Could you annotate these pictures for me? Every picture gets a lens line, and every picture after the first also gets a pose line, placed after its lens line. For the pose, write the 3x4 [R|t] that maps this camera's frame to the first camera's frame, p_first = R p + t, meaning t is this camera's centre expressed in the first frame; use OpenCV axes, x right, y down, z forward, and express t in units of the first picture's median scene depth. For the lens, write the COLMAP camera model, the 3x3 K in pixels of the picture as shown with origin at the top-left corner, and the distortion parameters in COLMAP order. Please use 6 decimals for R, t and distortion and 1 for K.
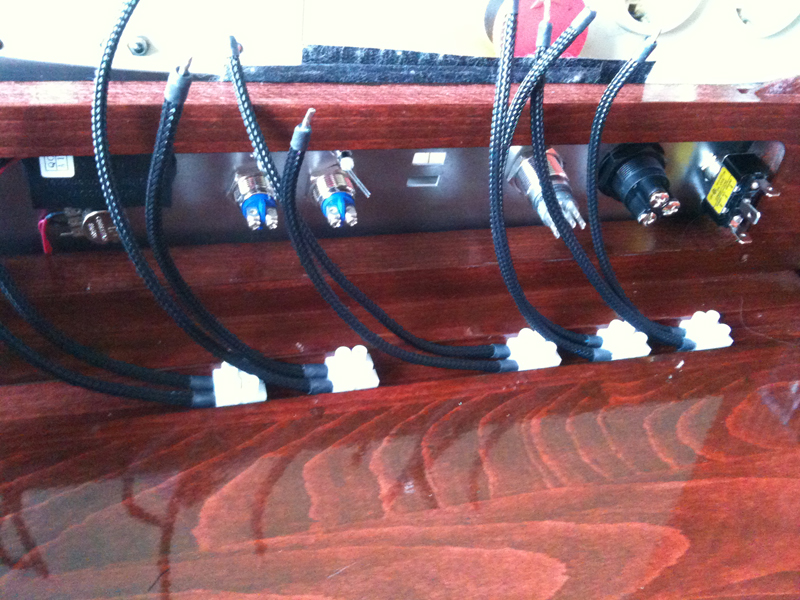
lens RADIAL K [[877.5, 0, 400.0], [0, 877.5, 300.0], [0, 0, 1]] dist [0.007788, -0.009259]
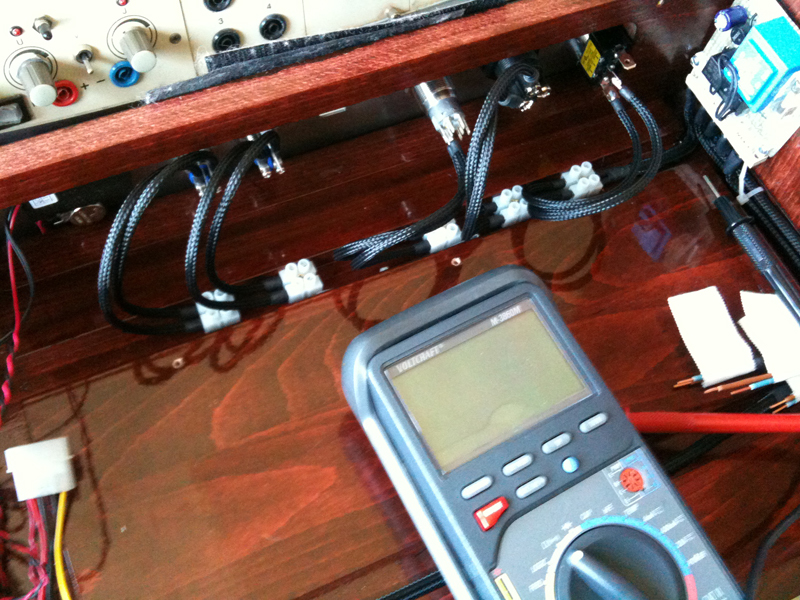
lens RADIAL K [[877.5, 0, 400.0], [0, 877.5, 300.0], [0, 0, 1]] dist [0.007788, -0.009259]
pose [[0.989056, -0.142712, -0.037429, 0.141106], [0.145481, 0.901130, 0.408411, -0.424459], [-0.024557, -0.409386, 0.912031, -0.219558]]
